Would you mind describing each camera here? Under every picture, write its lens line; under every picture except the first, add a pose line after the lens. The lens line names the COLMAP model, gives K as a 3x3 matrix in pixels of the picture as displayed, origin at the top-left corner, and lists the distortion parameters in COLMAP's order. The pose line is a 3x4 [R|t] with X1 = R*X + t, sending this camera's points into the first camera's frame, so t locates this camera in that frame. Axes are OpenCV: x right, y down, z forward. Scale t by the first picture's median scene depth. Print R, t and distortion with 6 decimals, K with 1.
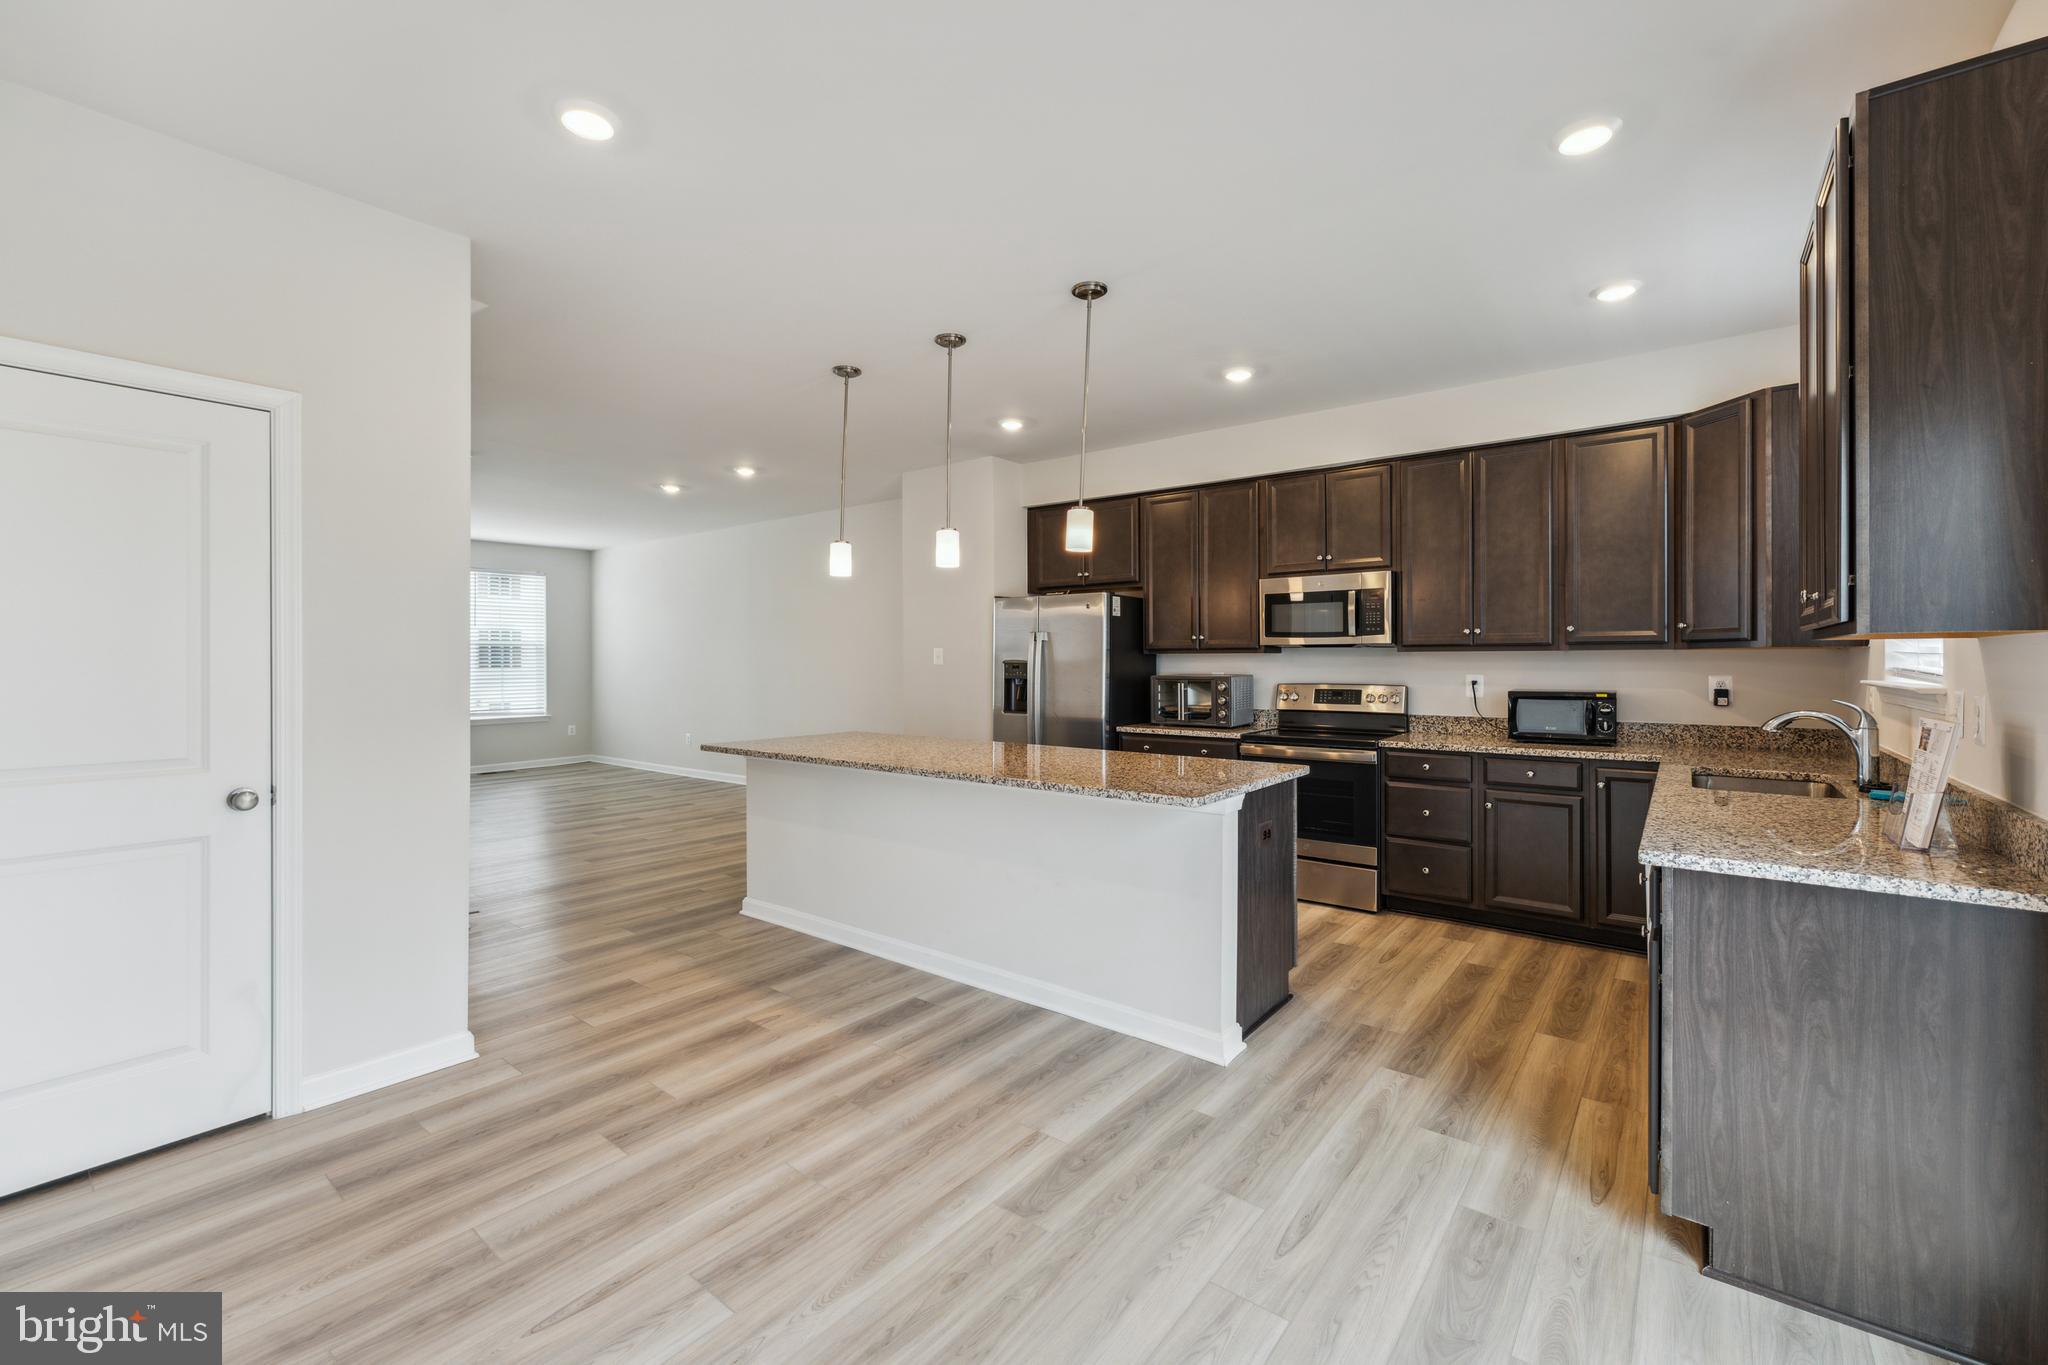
lens RADIAL K [[844.3, 0, 1028.2], [0, 844.3, 661.3], [0, 0, 1]] dist [-0.002014, -0.000097]
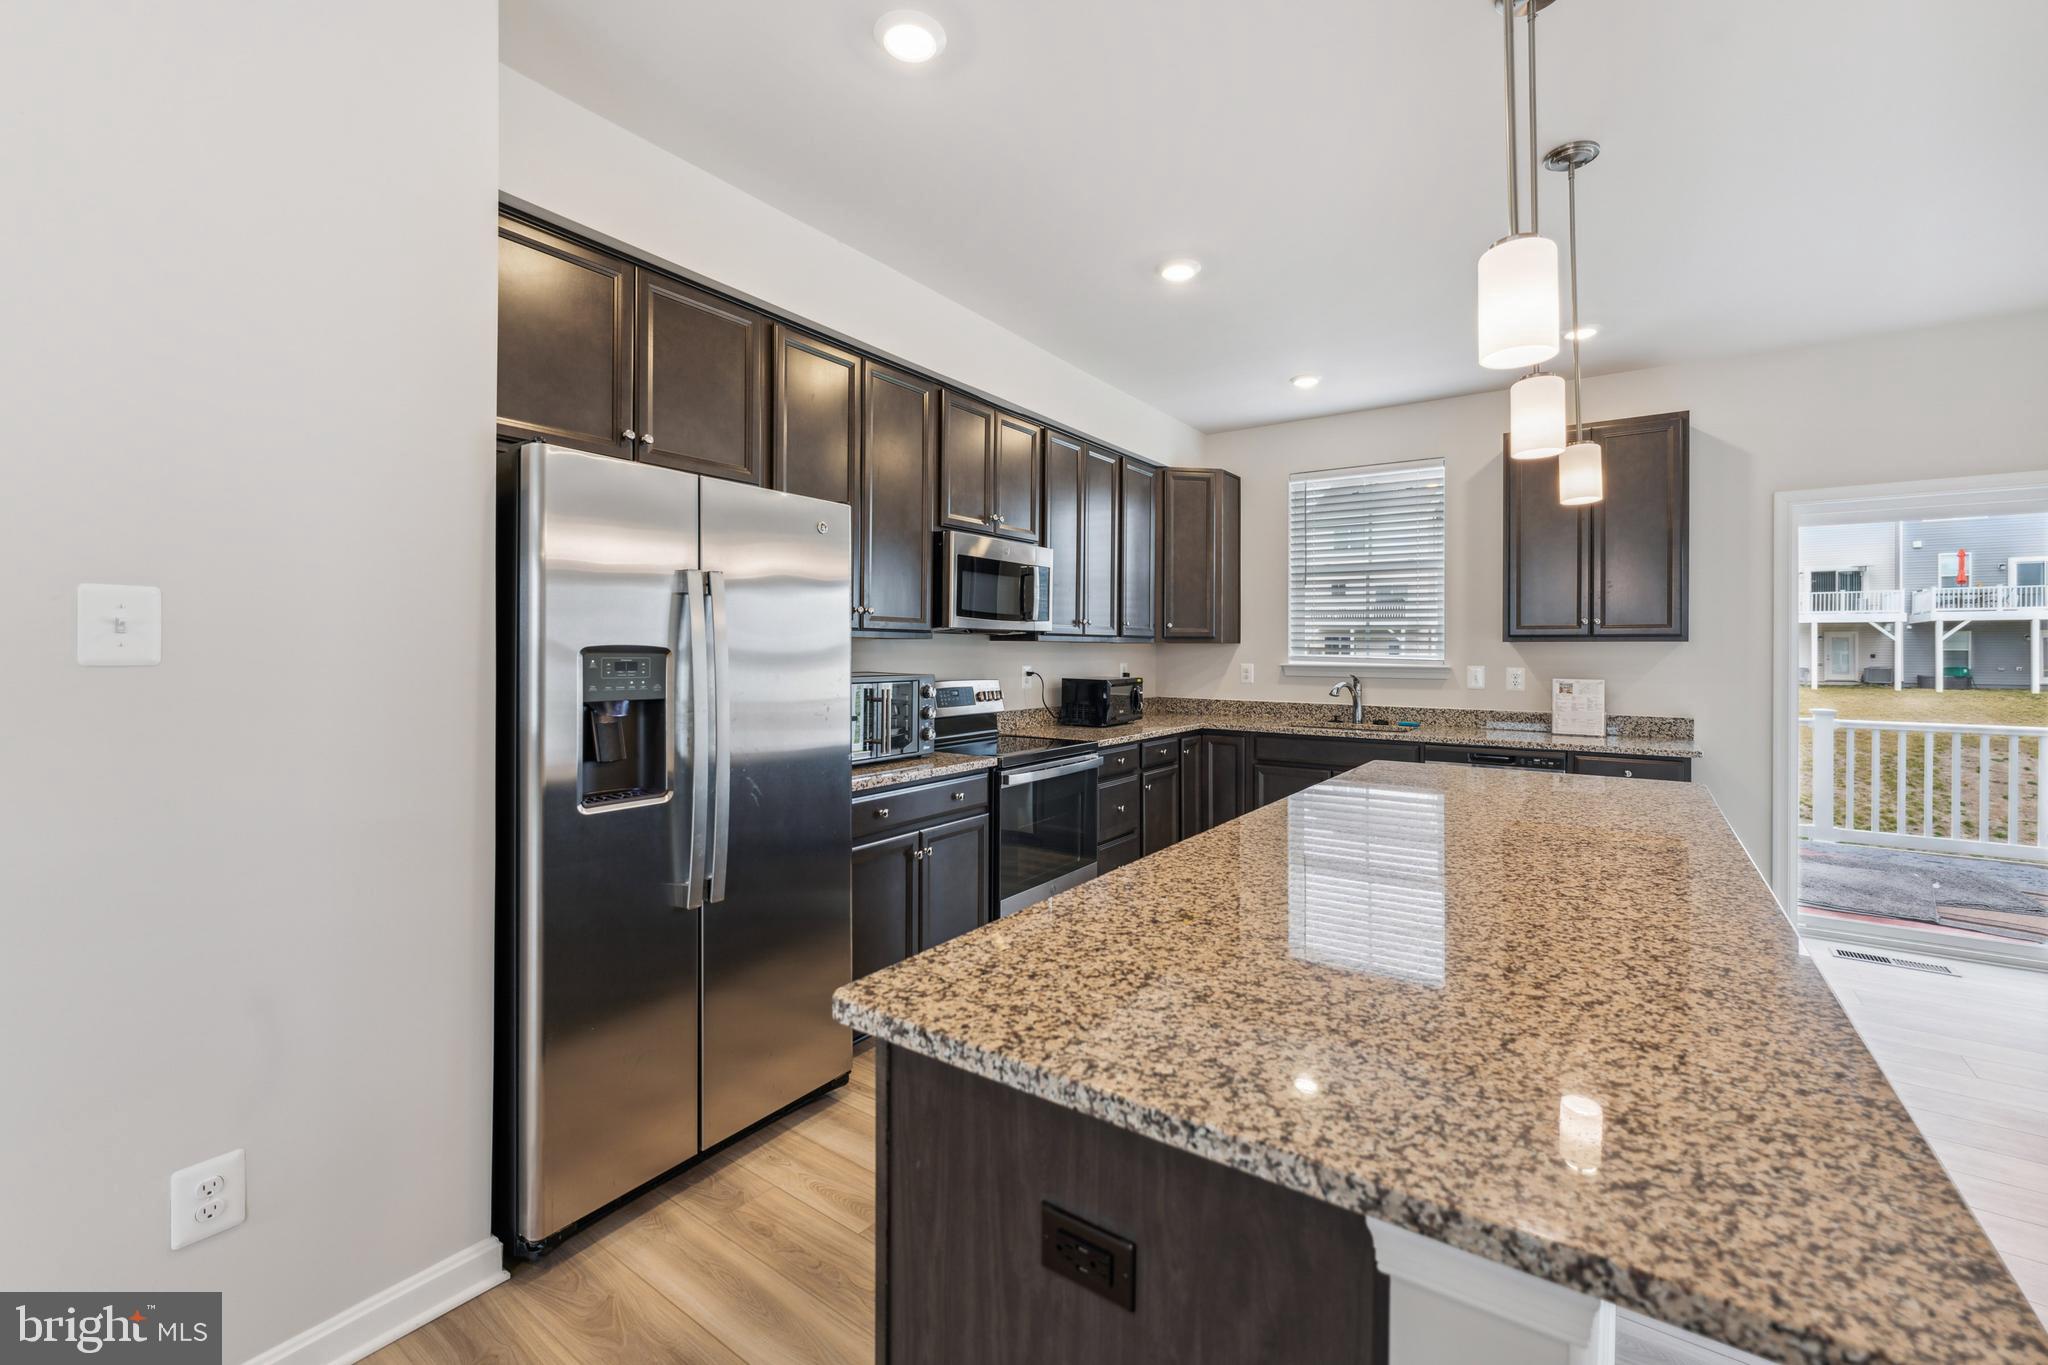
lens RADIAL K [[848.0, 0, 1040.6], [0, 848.0, 642.7], [0, 0, 1]] dist [0.000883, 0.000108]
pose [[-0.059824, 0.011257, 0.998145, -0.493659], [-0.003278, 0.999929, -0.011473, 0.000982], [-0.998204, -0.003958, -0.059783, 1.151606]]
